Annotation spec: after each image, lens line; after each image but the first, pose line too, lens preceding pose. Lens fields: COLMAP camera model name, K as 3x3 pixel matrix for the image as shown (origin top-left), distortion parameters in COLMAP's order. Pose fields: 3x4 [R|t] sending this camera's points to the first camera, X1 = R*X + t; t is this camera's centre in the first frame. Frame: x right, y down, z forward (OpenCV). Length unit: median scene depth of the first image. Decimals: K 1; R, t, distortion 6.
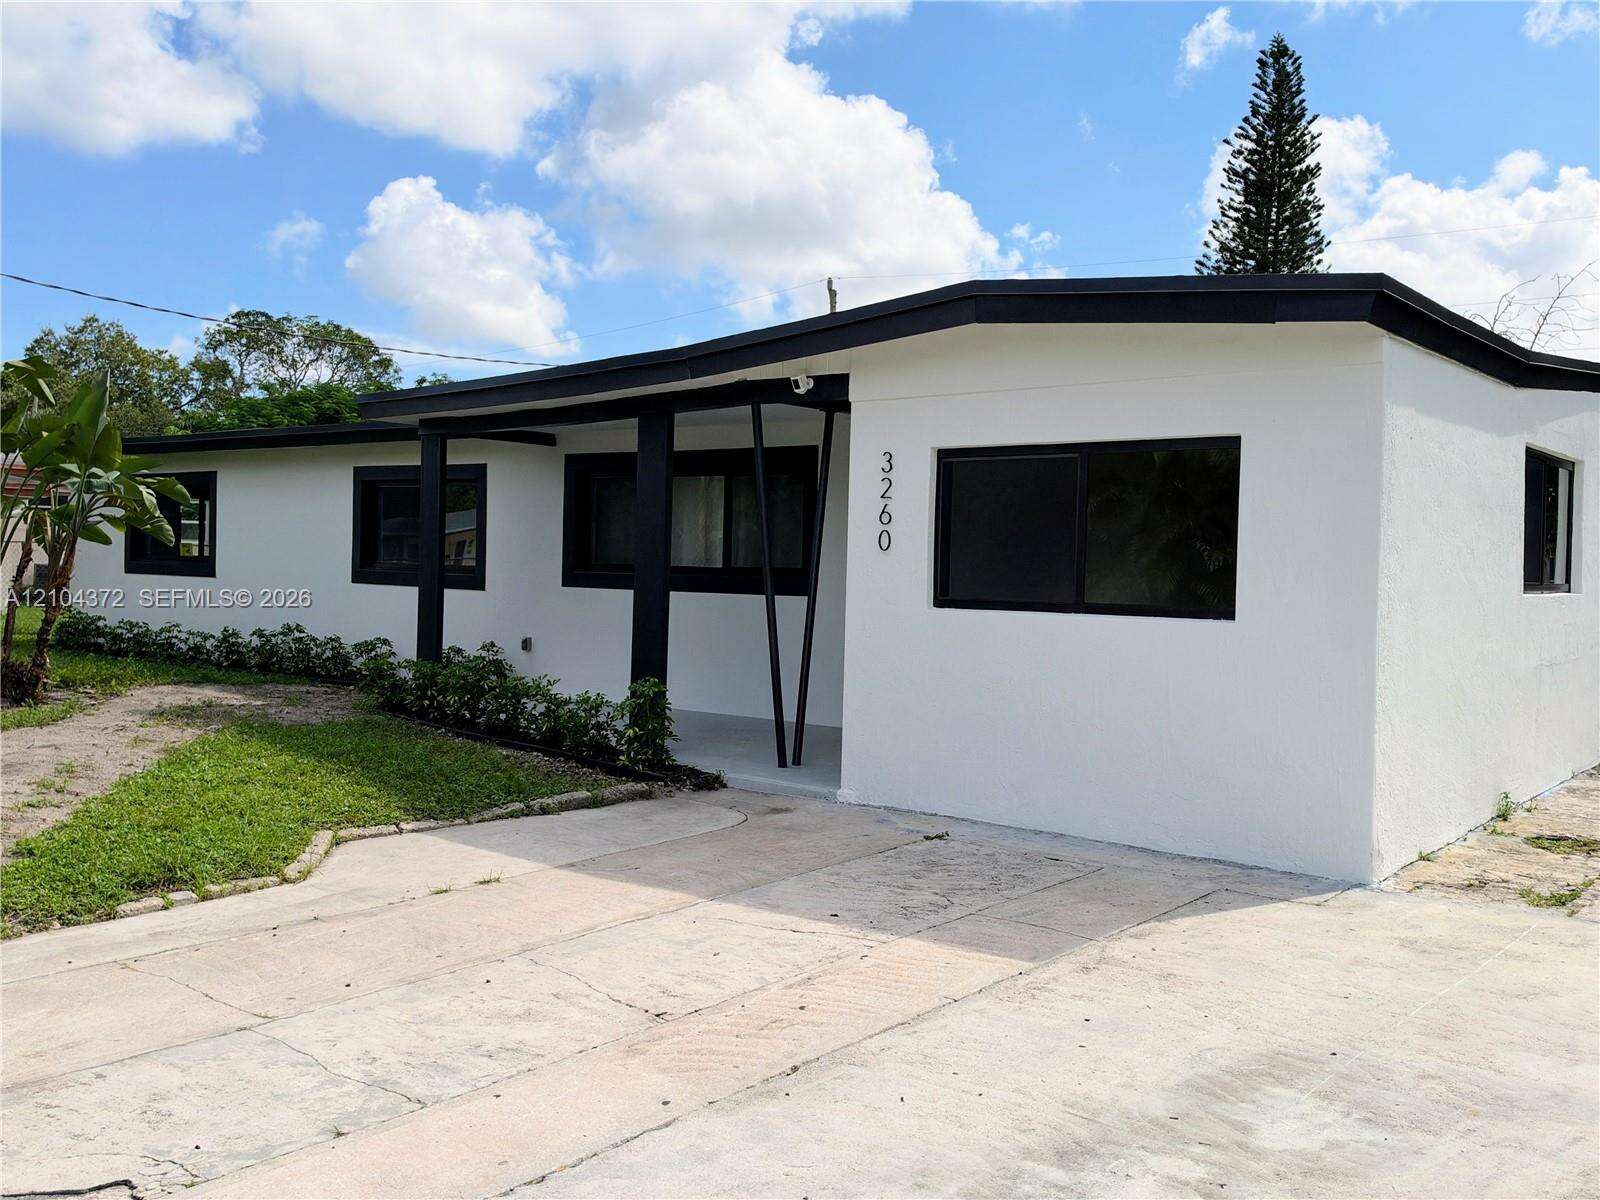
lens RADIAL K [[1450.4, 0, 800.0], [0, 1450.4, 600.0], [0, 0, 1]] dist [0.001773, 0.000030]
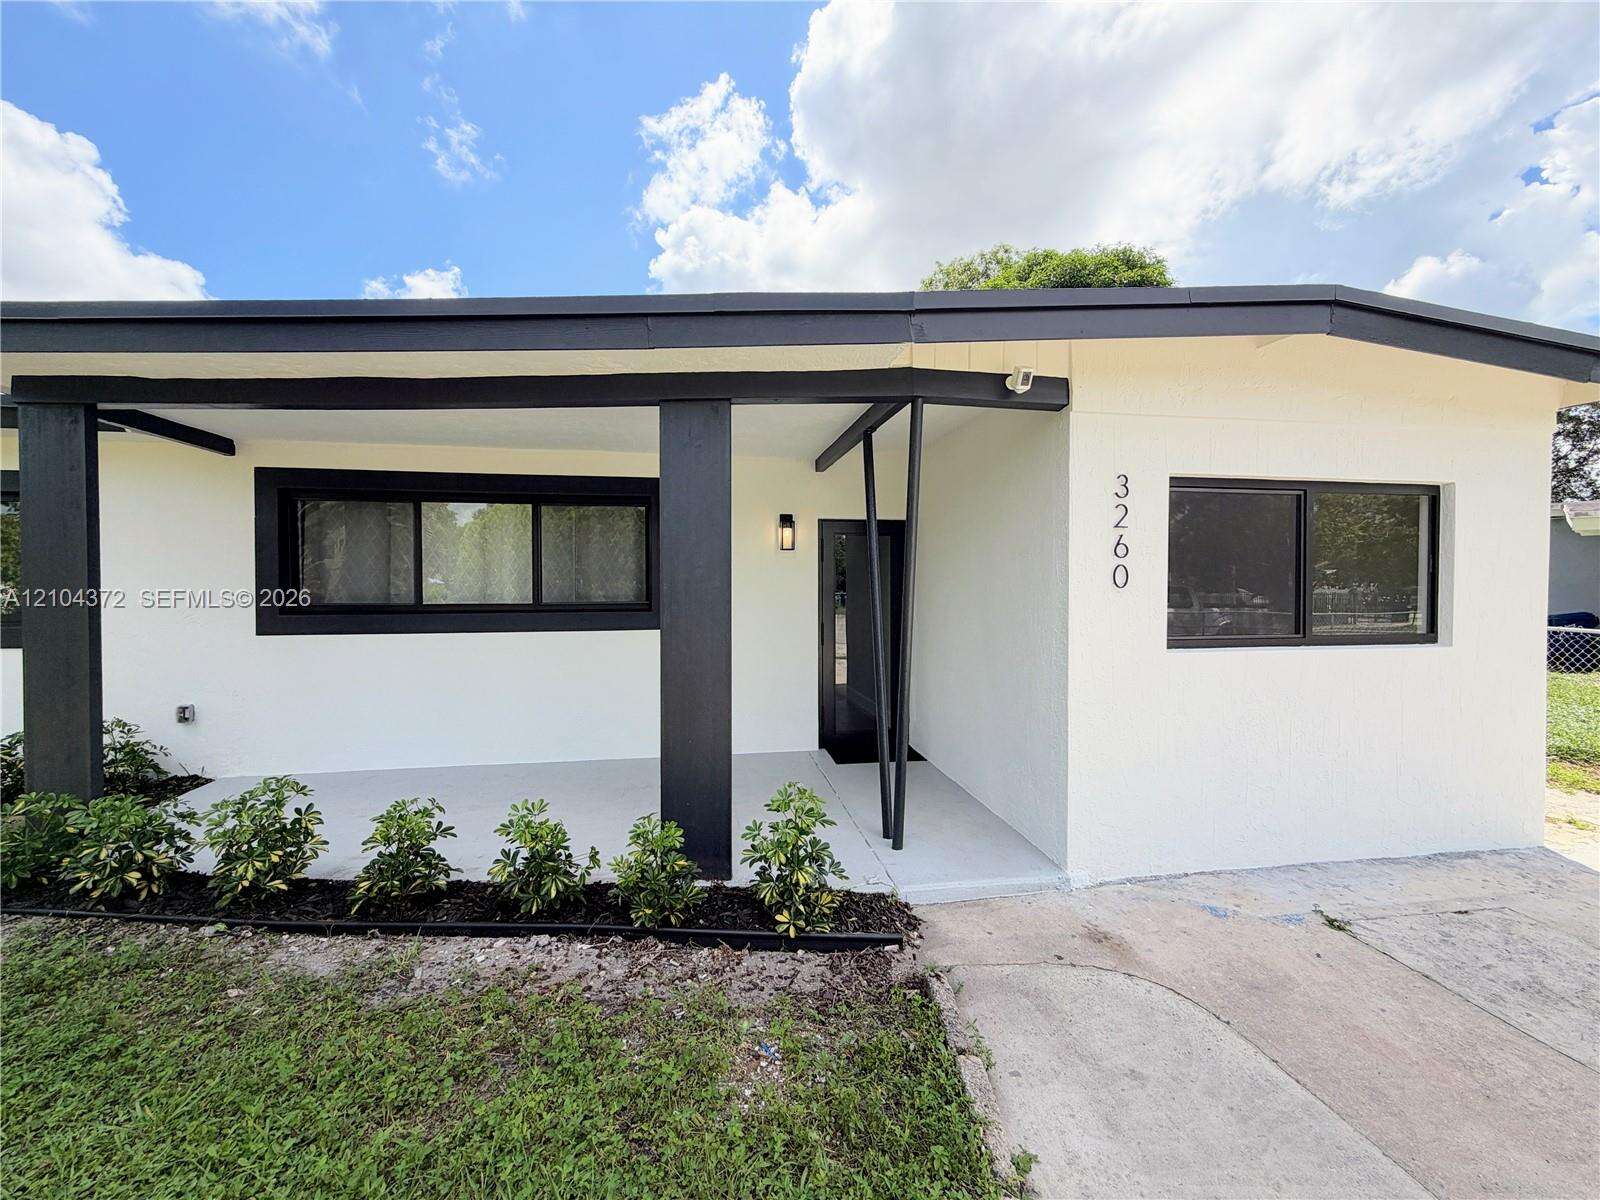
lens RADIAL K [[637.5, 0, 800.0], [0, 637.5, 600.0], [0, 0, 1]] dist [0.000128, -0.000009]
pose [[0.675708, -0.036944, 0.736243, -0.352897], [0.034320, 0.999237, 0.018642, -0.040542], [-0.736370, 0.012671, 0.676460, 0.883145]]
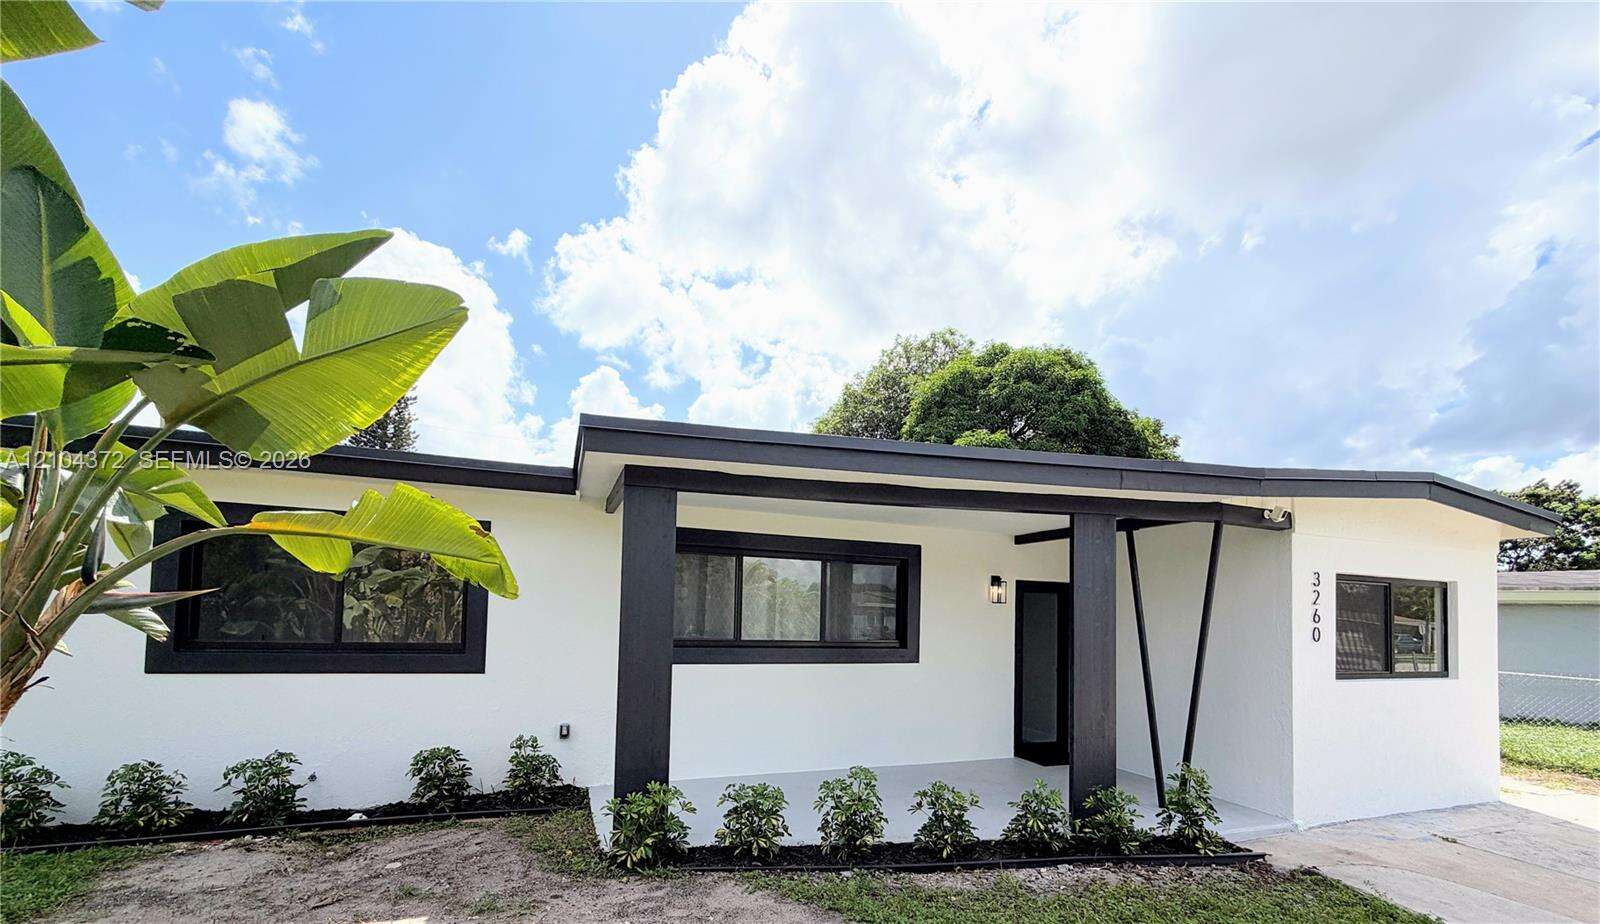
lens RADIAL K [[634.2, 0, 799.8], [0, 634.2, 601.9], [0, 0, 1]] dist [-0.000678, -0.000020]
pose [[0.517823, 0.016306, 0.855332, -0.727175], [0.008407, 0.999673, -0.024148, -0.062044], [-0.855446, 0.019695, 0.517517, 1.109550]]
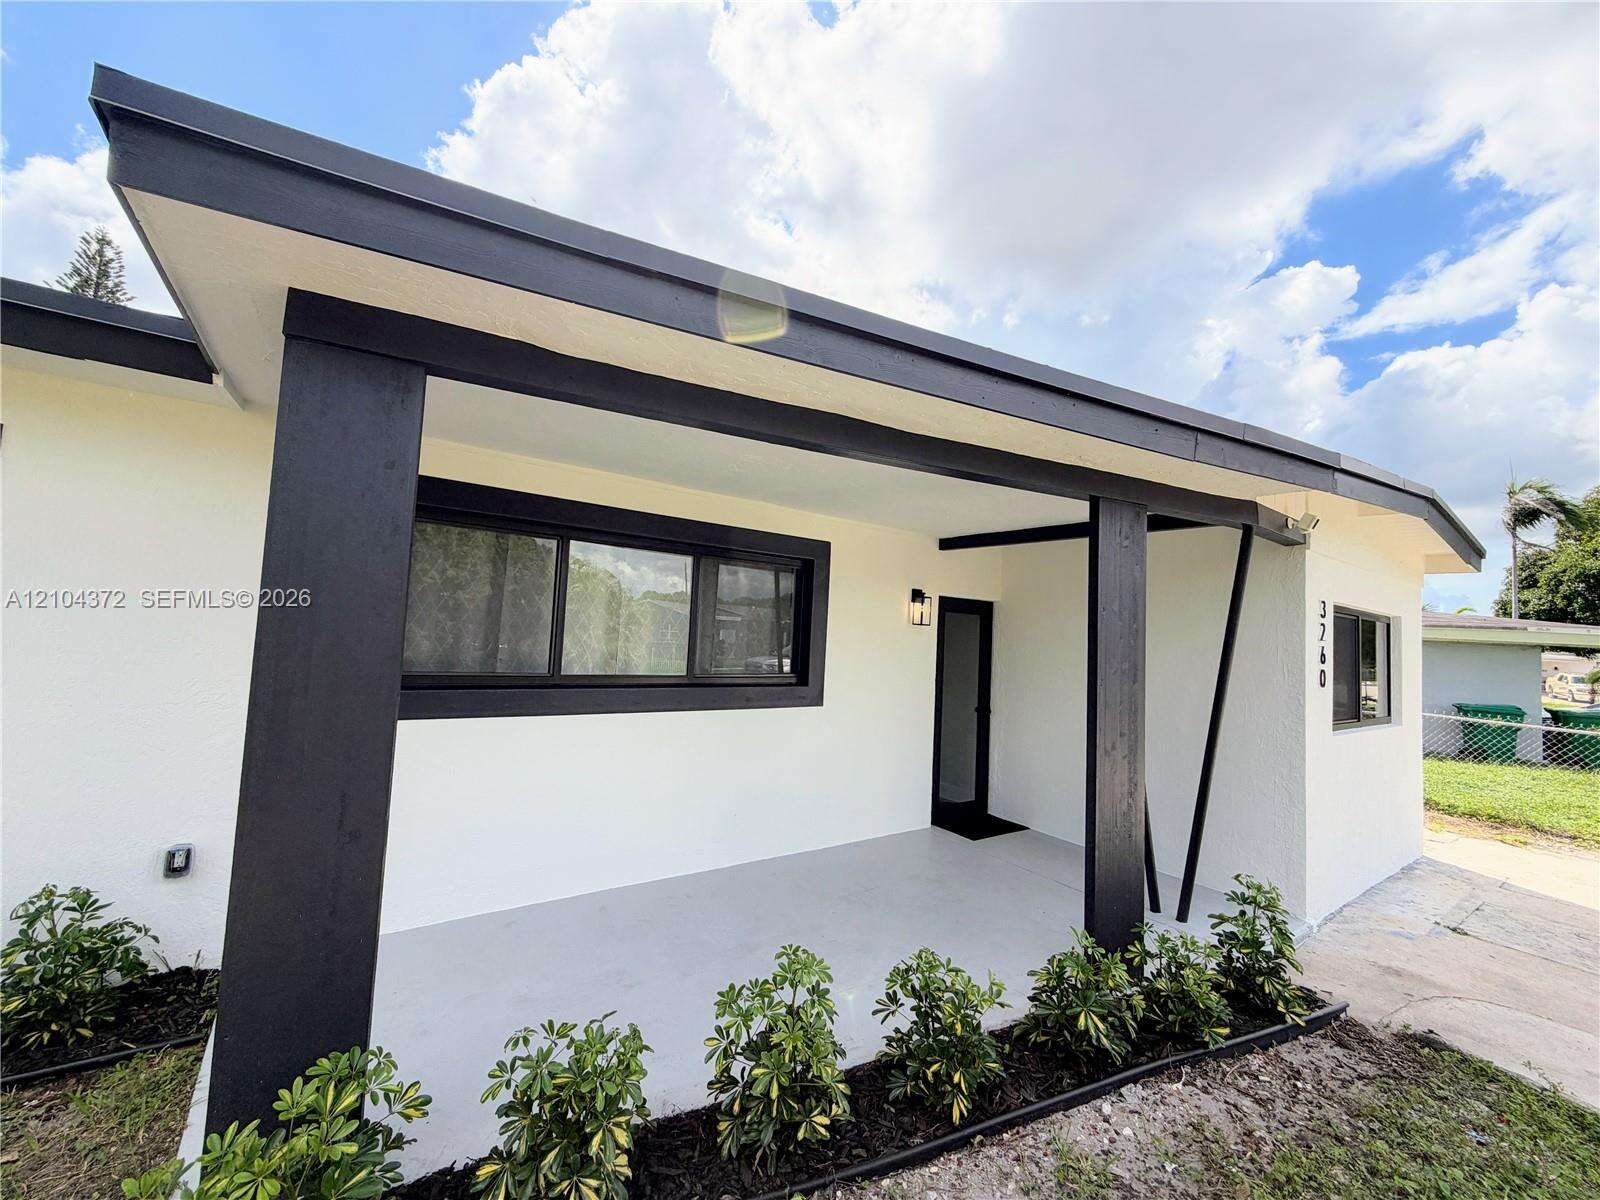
lens RADIAL K [[637.5, 0, 800.0], [0, 637.5, 600.0], [0, 0, 1]] dist [0.000128, -0.000009]
pose [[0.276494, 0.048117, 0.959810, -0.533205], [-0.019351, 0.998822, -0.044498, -0.072578], [-0.960821, -0.006269, 0.277100, 1.252881]]
